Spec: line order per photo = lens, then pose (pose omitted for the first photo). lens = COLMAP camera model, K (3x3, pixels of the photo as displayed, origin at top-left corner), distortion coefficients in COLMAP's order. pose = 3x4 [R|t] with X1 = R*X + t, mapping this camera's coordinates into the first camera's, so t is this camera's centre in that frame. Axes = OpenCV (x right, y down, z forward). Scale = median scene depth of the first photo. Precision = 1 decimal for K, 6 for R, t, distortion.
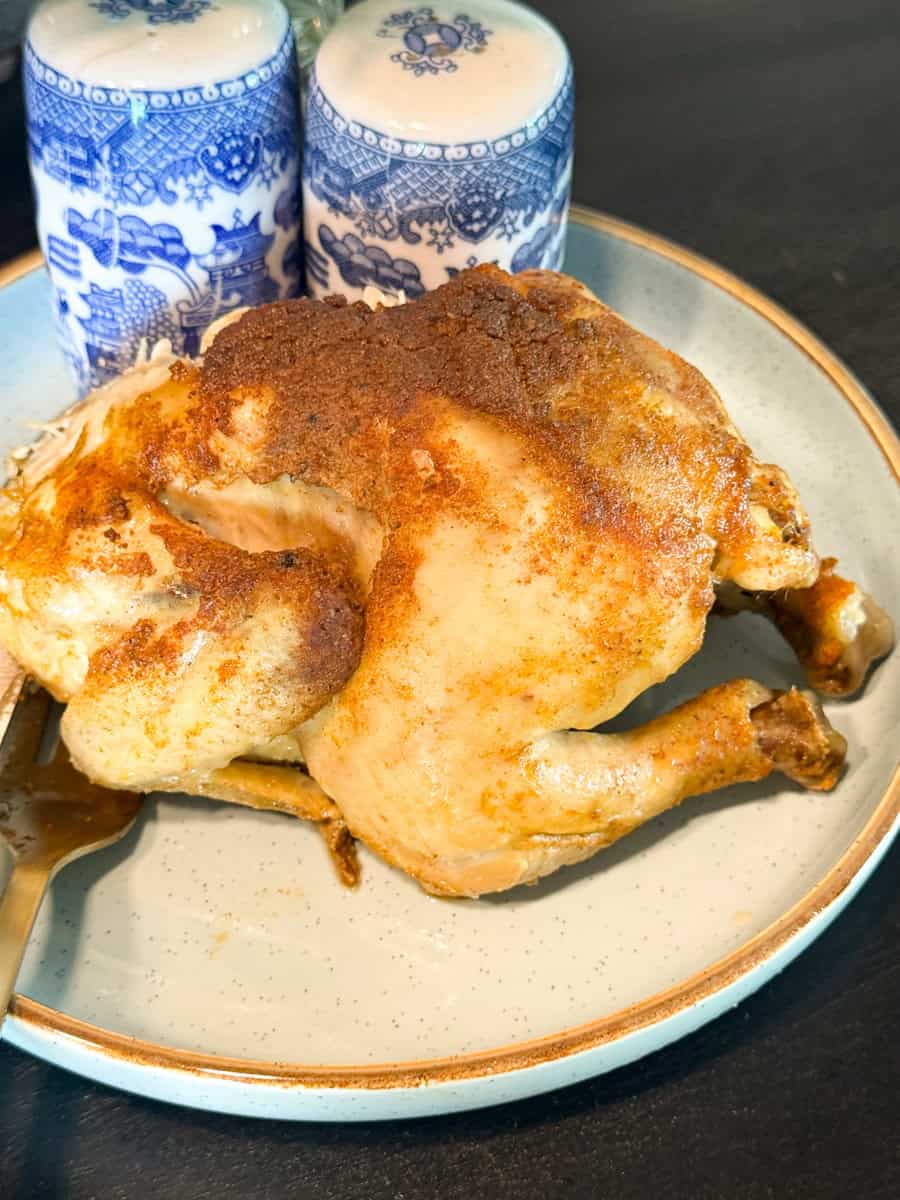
lens RADIAL K [[1849.4, 0, 454.7], [0, 1849.4, 593.9], [0, 0, 1]] dist [0.090423, 0.000000]
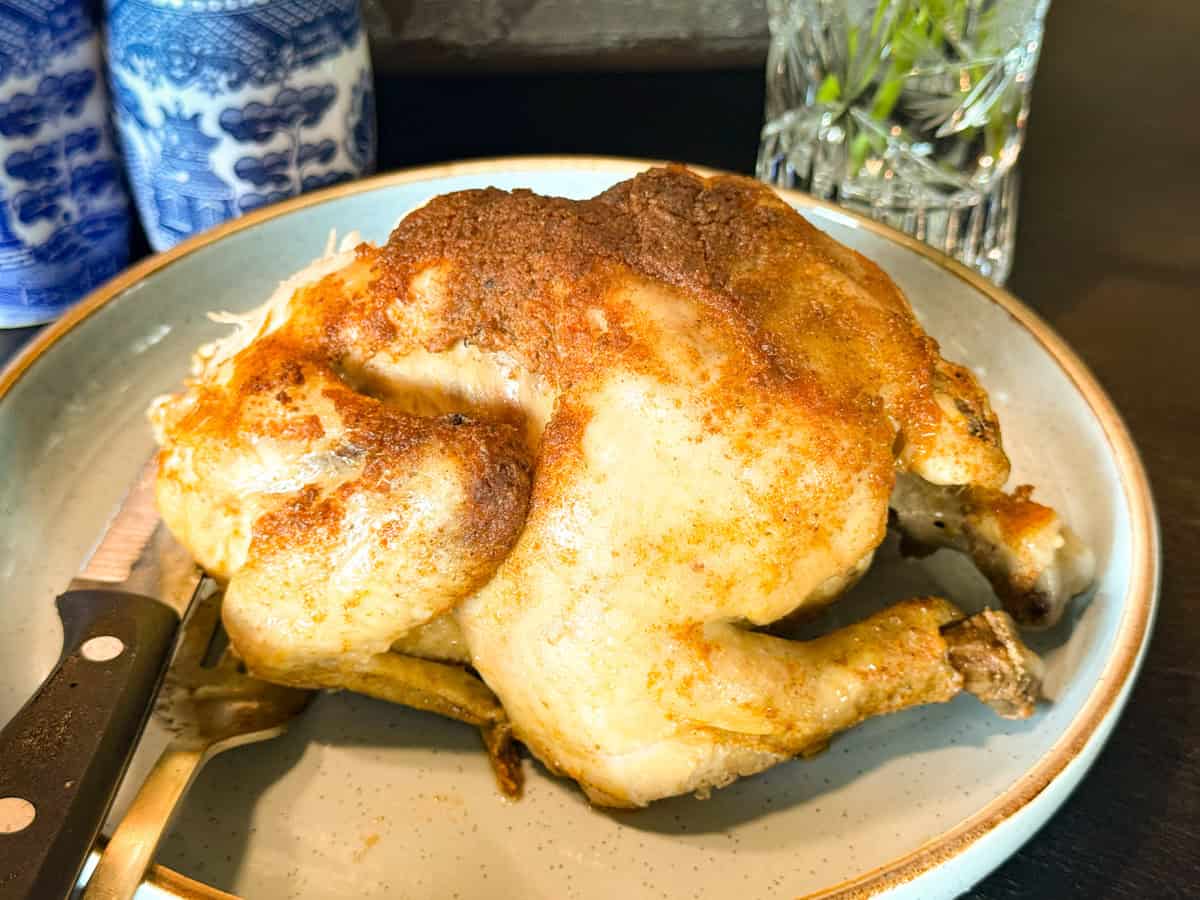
lens RADIAL K [[1849.4, 0, 600.2], [0, 1849.4, 427.3], [0, 0, 1]] dist [0.090423, 0.000000]
pose [[0.997726, 0.026741, -0.061870, 0.045570], [-0.038948, 0.977896, -0.205431, 0.180167], [0.055009, 0.207373, 0.976714, 0.044518]]
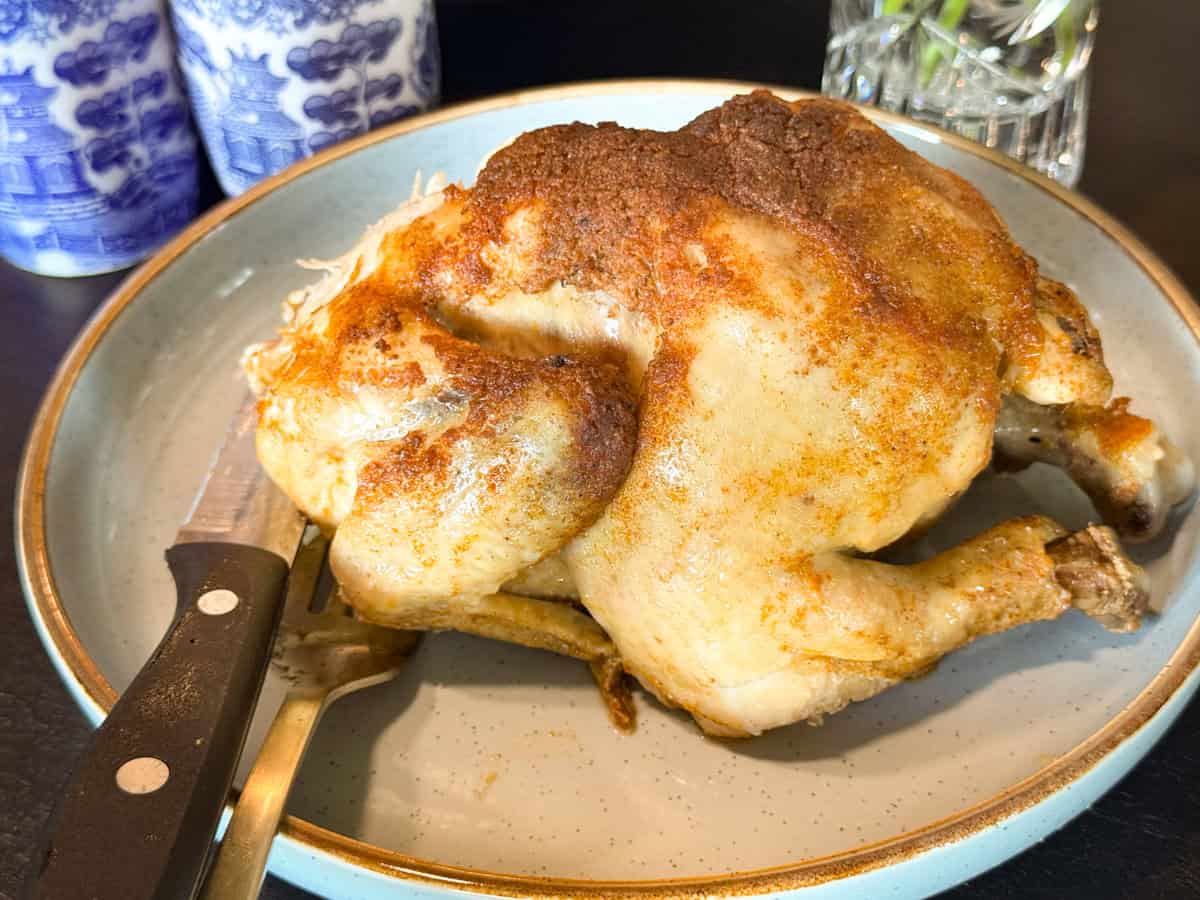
lens RADIAL K [[1799.3, 0, 606.9], [0, 1799.3, 424.2], [0, 0, 1]] dist [0.095670, 0.000000]
pose [[0.997375, -0.011583, -0.071473, 0.002814], [0.000663, 0.988541, -0.150952, 0.154618], [0.072403, 0.150508, 0.985954, 0.065918]]
